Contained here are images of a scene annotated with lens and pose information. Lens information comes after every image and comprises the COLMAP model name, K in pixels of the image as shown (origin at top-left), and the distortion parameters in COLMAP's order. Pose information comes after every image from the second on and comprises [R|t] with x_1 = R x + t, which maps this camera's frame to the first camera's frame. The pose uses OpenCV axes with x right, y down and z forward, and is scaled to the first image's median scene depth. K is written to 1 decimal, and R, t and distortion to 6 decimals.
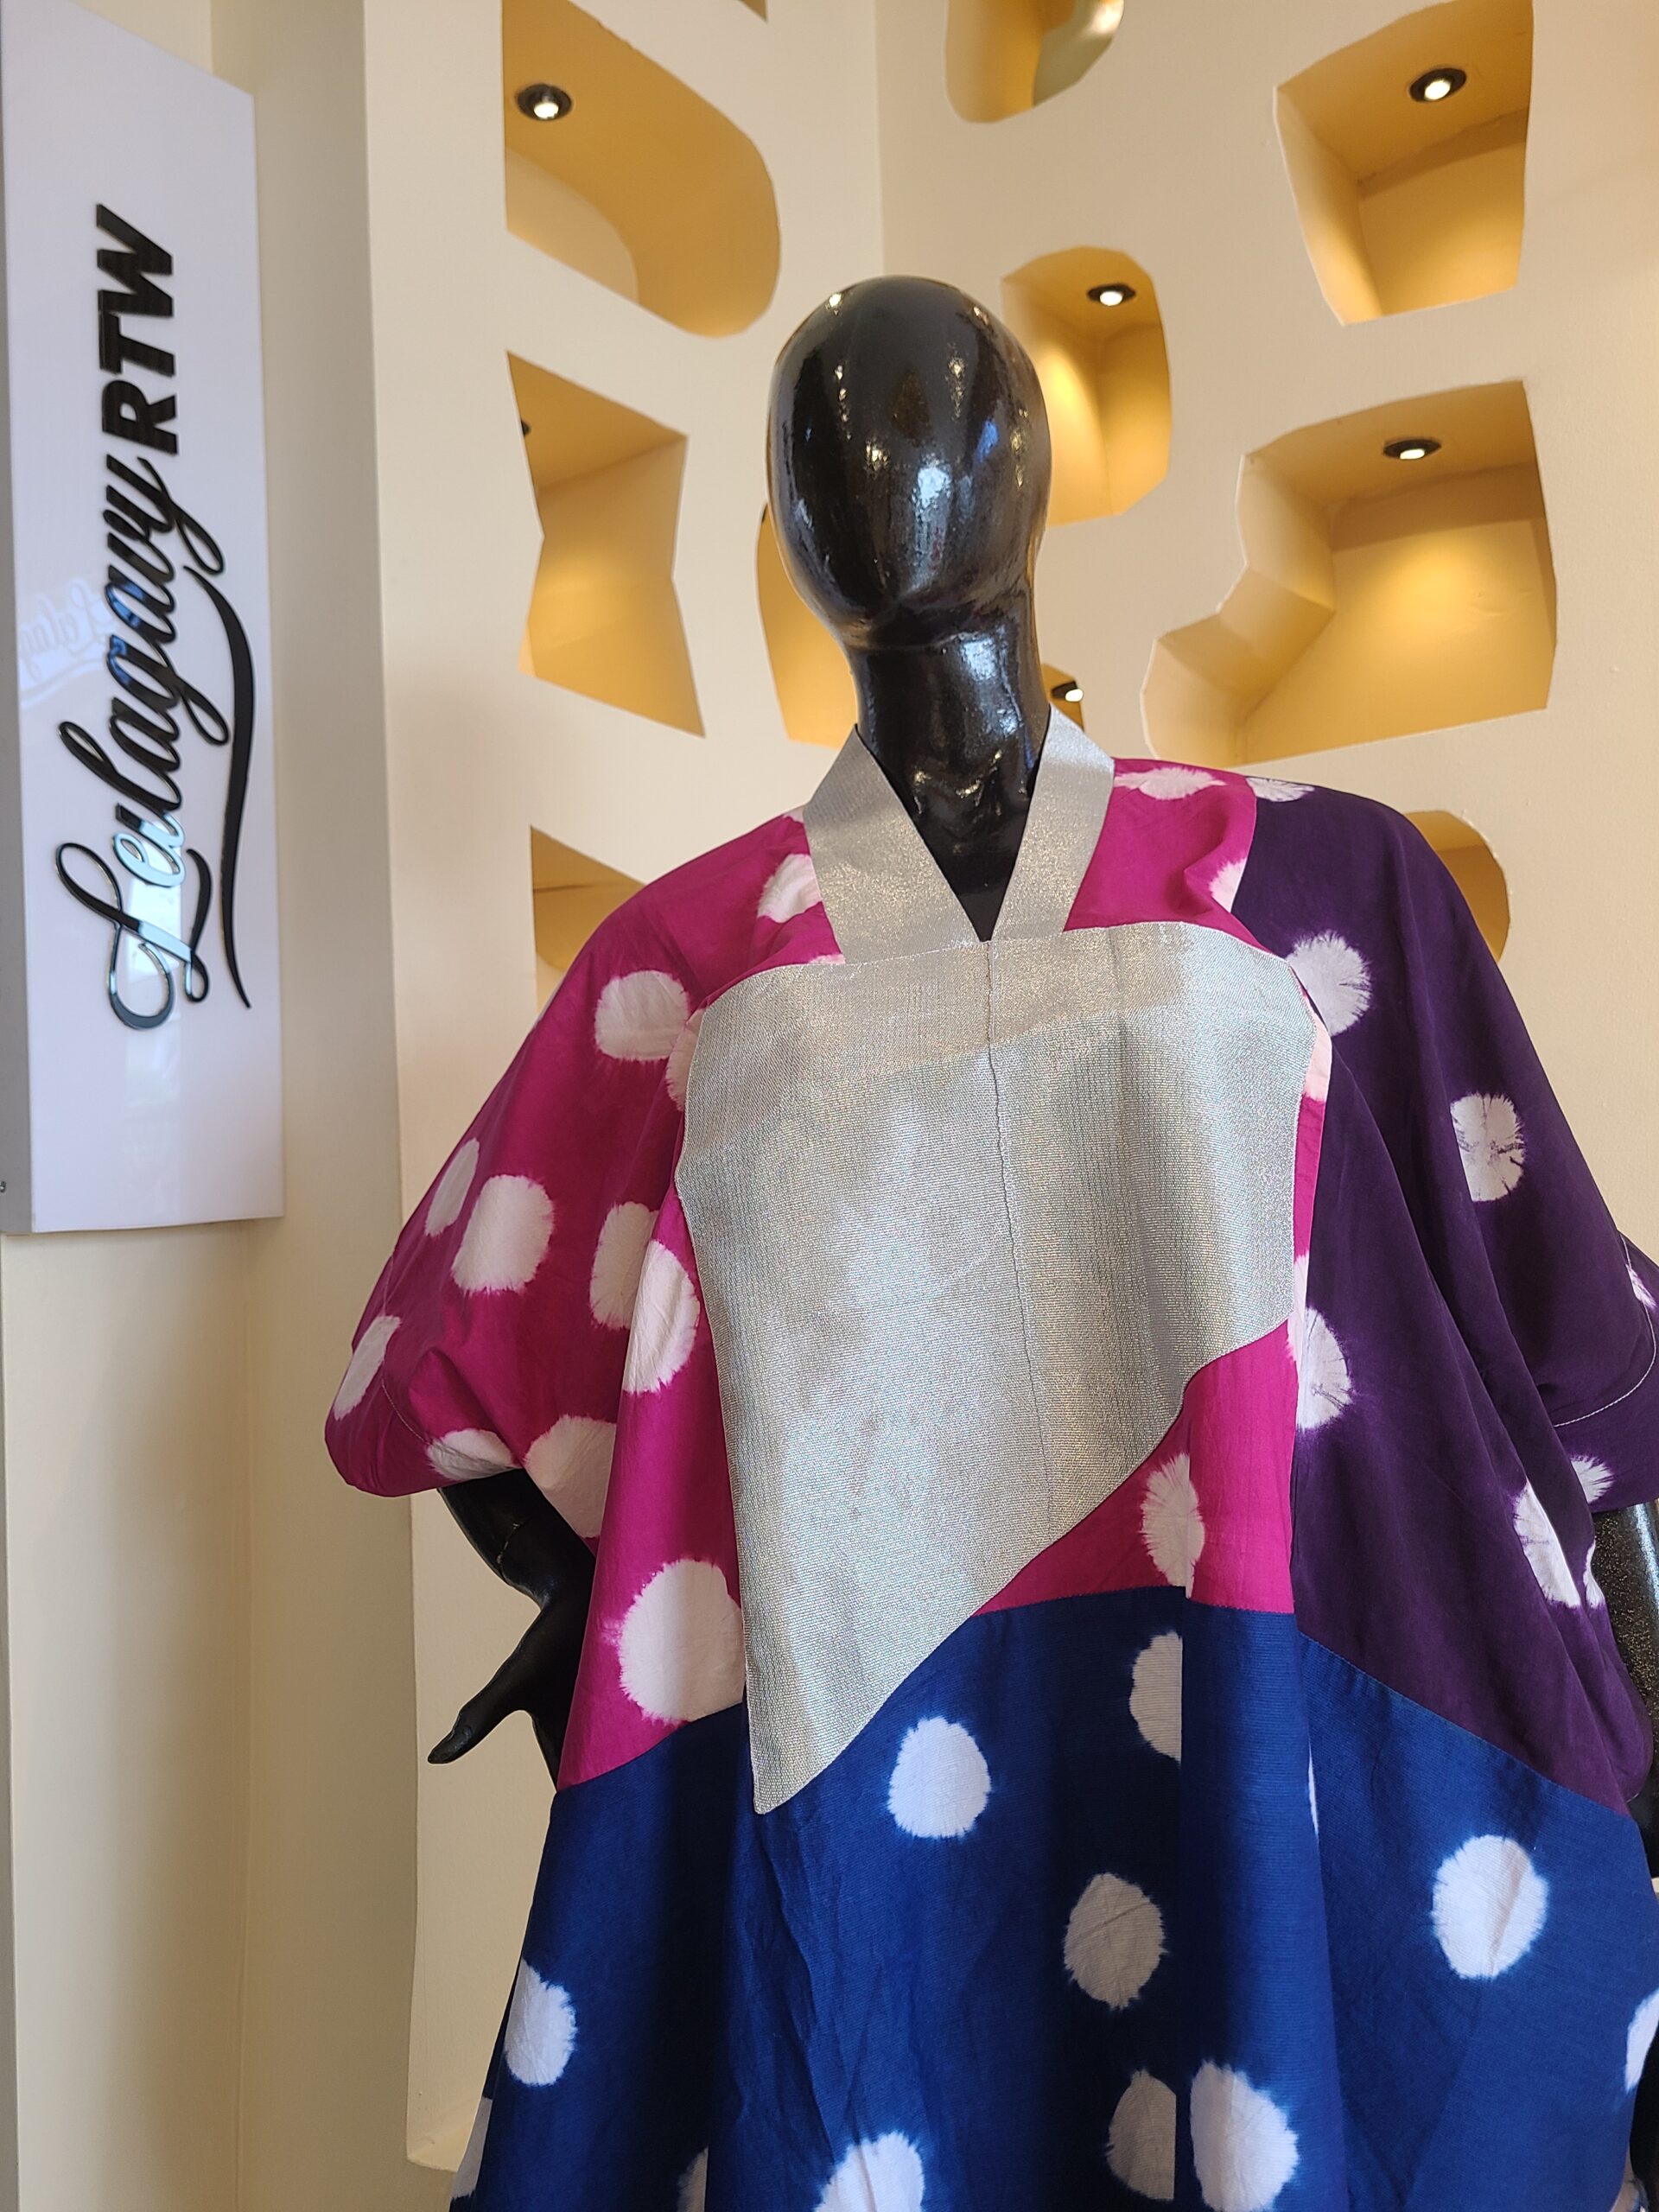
lens RADIAL K [[1711.4, 0, 823.8], [0, 1711.4, 1110.2], [0, 0, 1]] dist [0.052040, -0.051623]
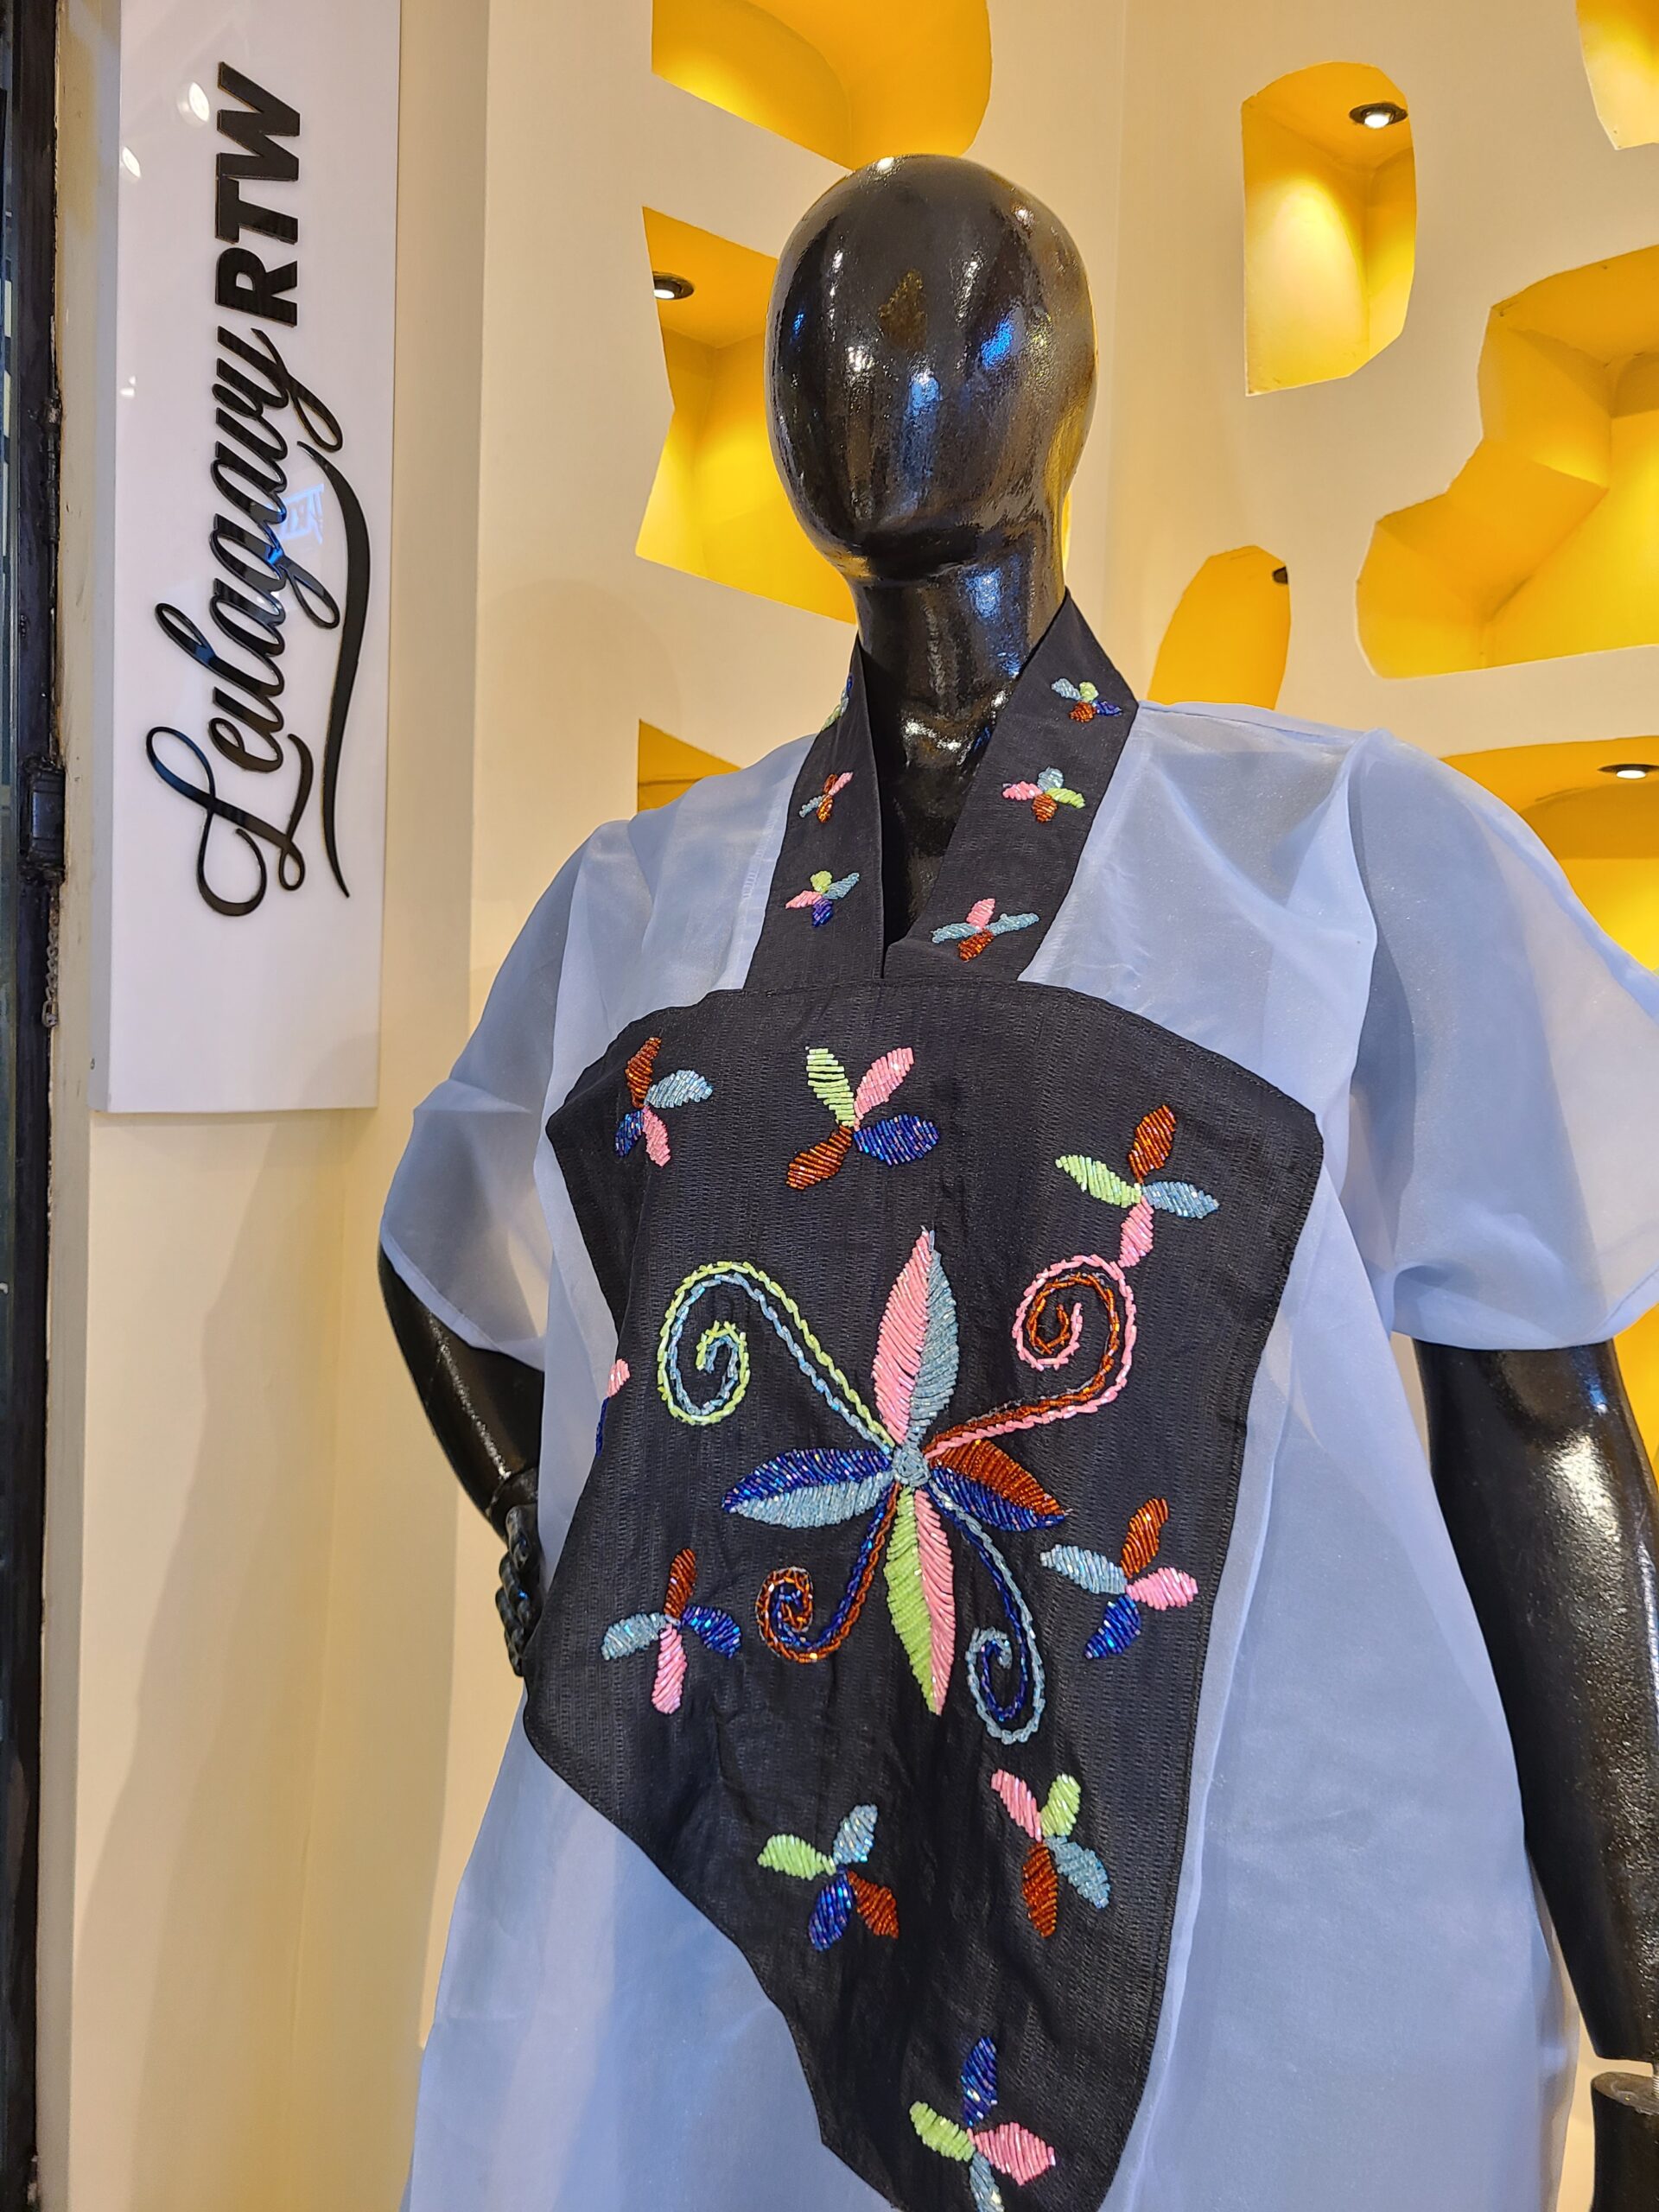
lens RADIAL K [[1711.4, 0, 850.9], [0, 1711.4, 1074.0], [0, 0, 1]] dist [0.052040, -0.051623]
pose [[0.977698, 0.075964, -0.195795, 0.154844], [-0.063141, 0.995481, 0.070931, -0.047545], [0.200298, -0.056987, 0.978076, 0.083882]]
